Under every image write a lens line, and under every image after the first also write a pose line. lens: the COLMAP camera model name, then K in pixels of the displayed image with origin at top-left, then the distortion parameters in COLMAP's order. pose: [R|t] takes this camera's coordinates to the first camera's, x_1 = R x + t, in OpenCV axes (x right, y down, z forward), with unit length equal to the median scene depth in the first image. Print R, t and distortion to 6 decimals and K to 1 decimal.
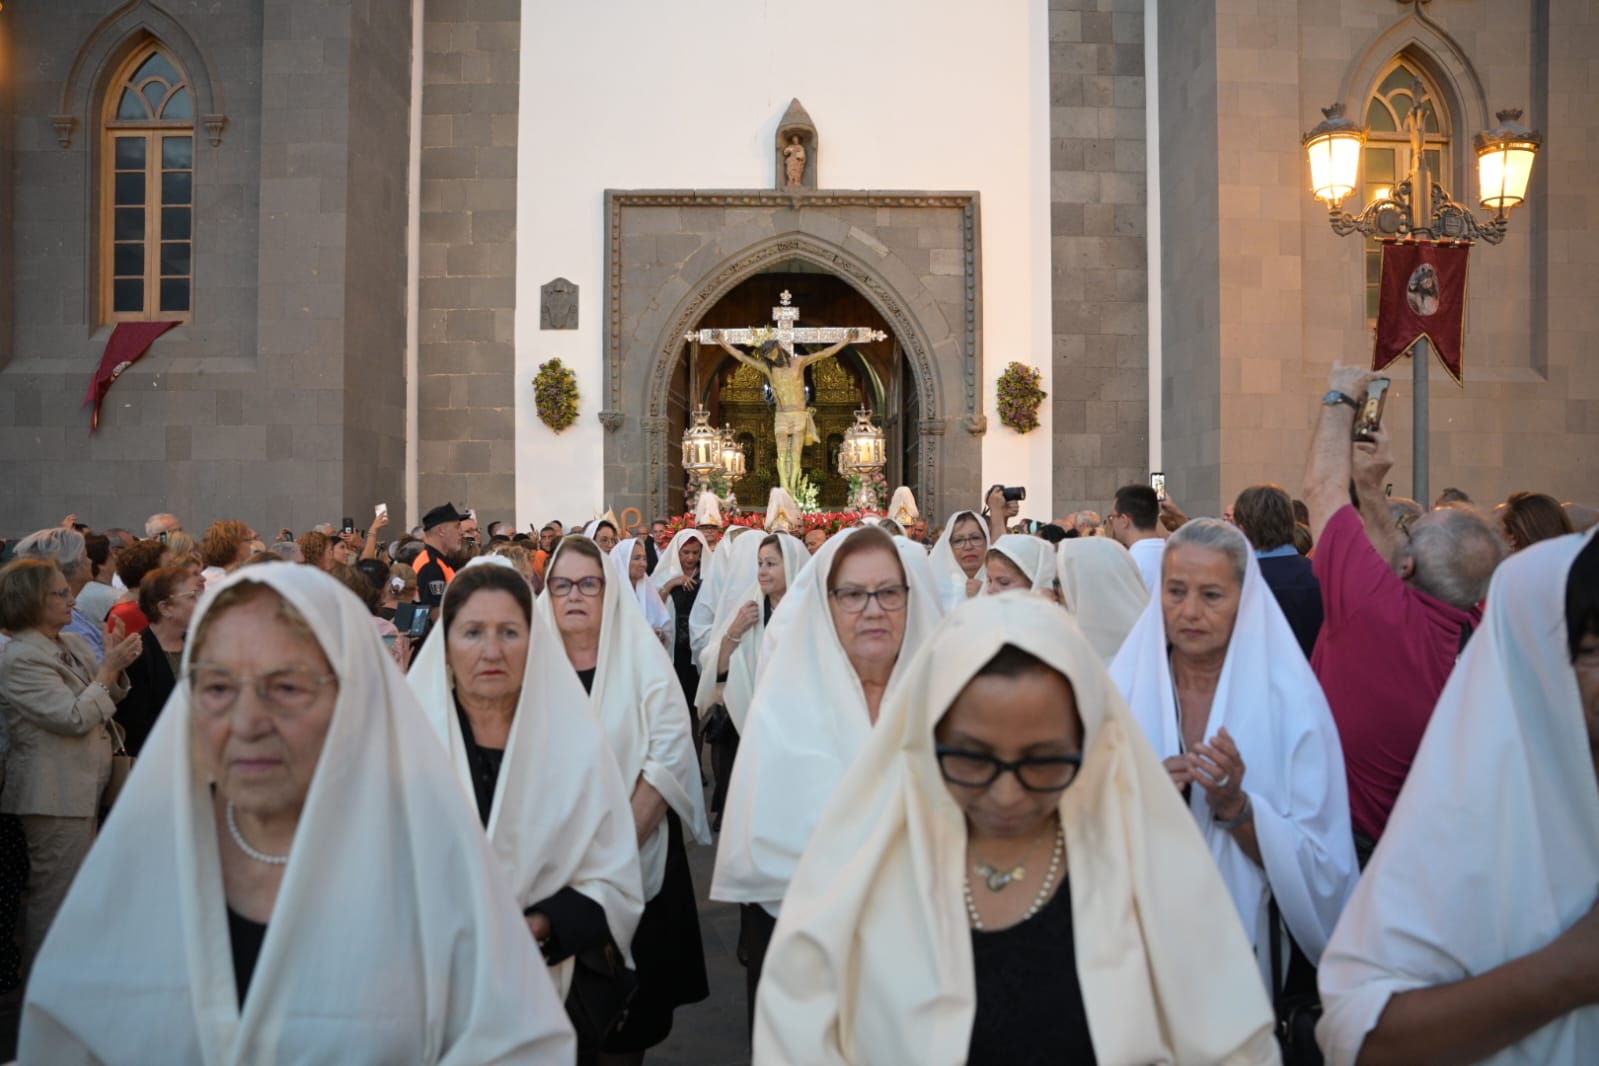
lens RADIAL K [[1098.6, 0, 806.1], [0, 1098.6, 533.5], [0, 0, 1]] dist [-0.142852, 0.097422]
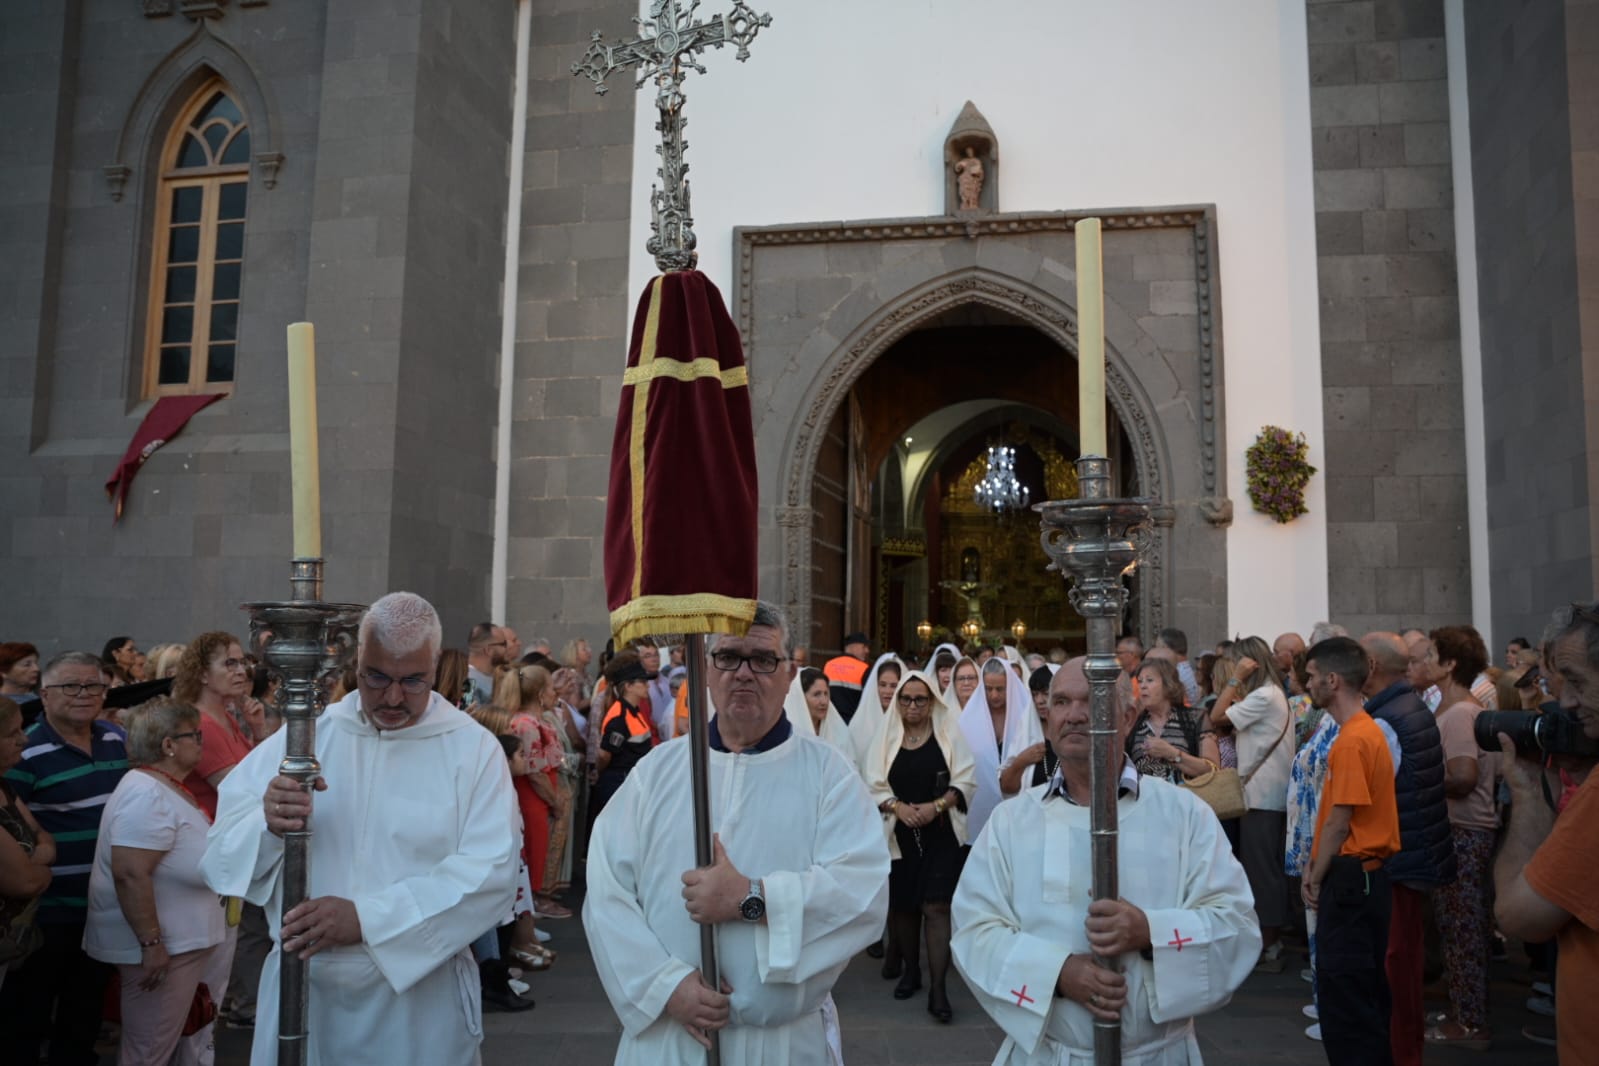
lens RADIAL K [[1178.7, 0, 805.5], [0, 1178.7, 541.0], [0, 0, 1]] dist [-0.124478, 0.098748]
pose [[0.979202, -0.007432, -0.202750, 0.041707], [-0.012985, 0.994984, -0.099184, 0.001603], [0.202470, 0.099754, 0.974195, 0.180918]]
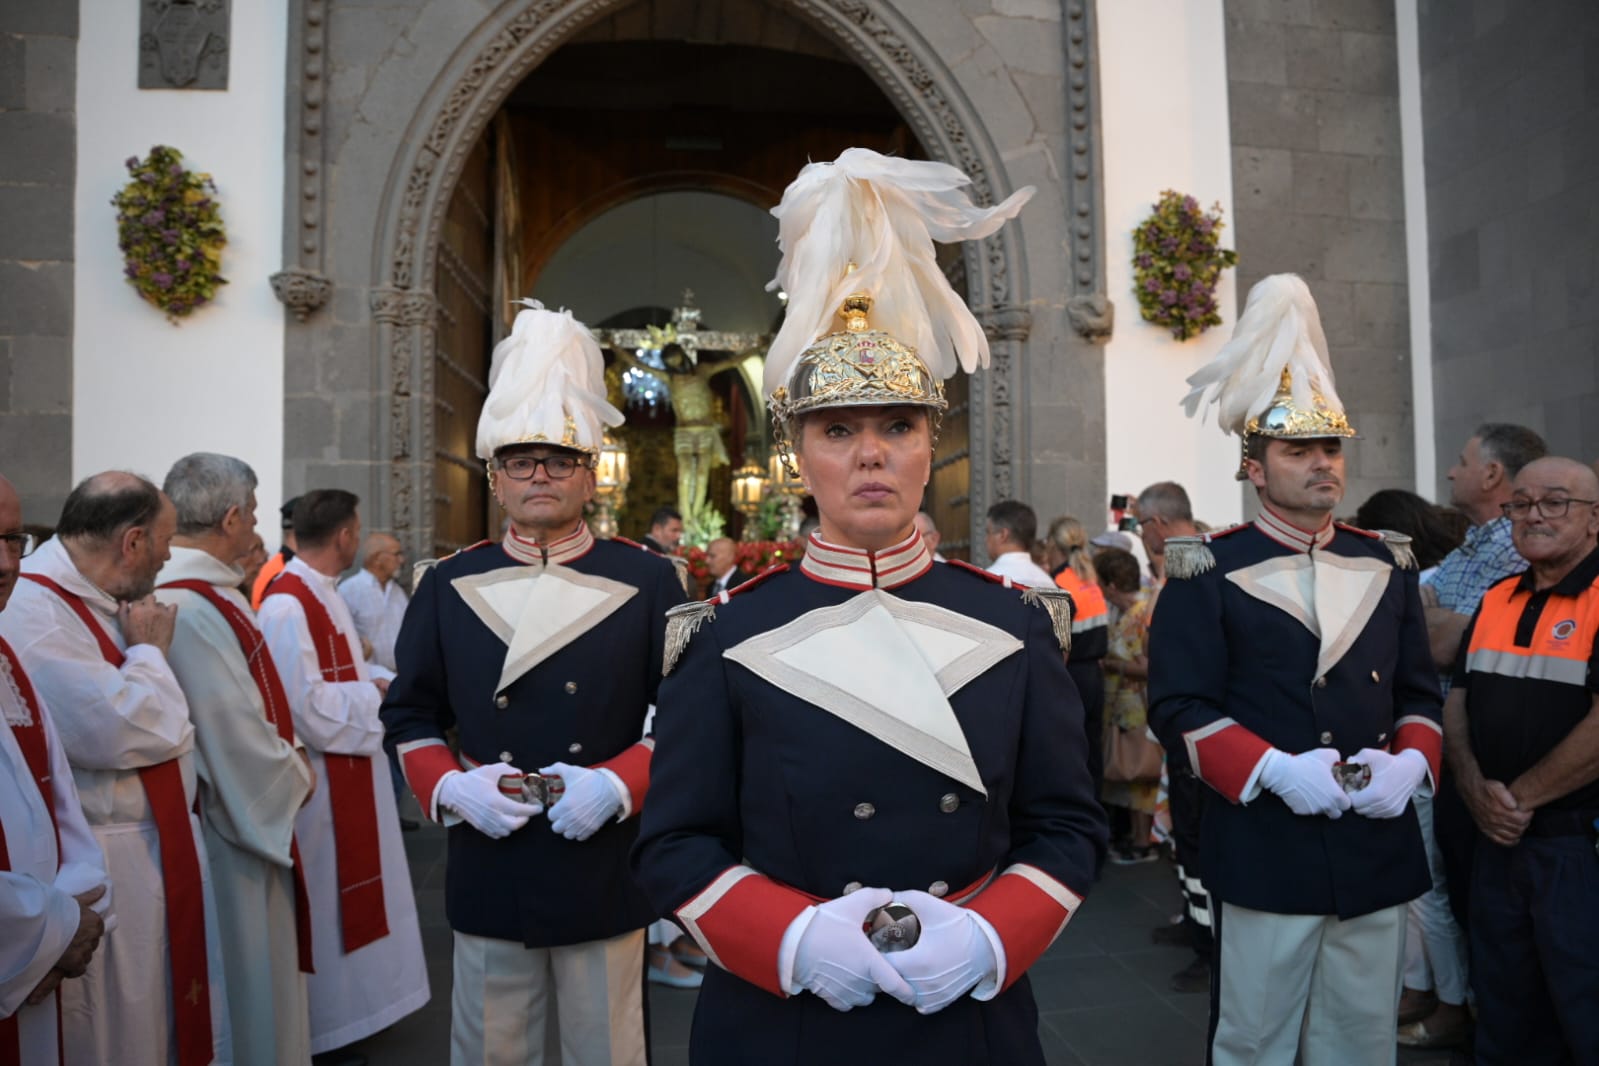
lens RADIAL K [[1098.6, 0, 806.1], [0, 1098.6, 533.5], [0, 0, 1]] dist [-0.142852, 0.097422]
pose [[0.991205, -0.005577, 0.132216, -0.033407], [0.010837, 0.999177, -0.039099, 0.011811], [-0.131889, 0.040188, 0.990449, 0.550937]]
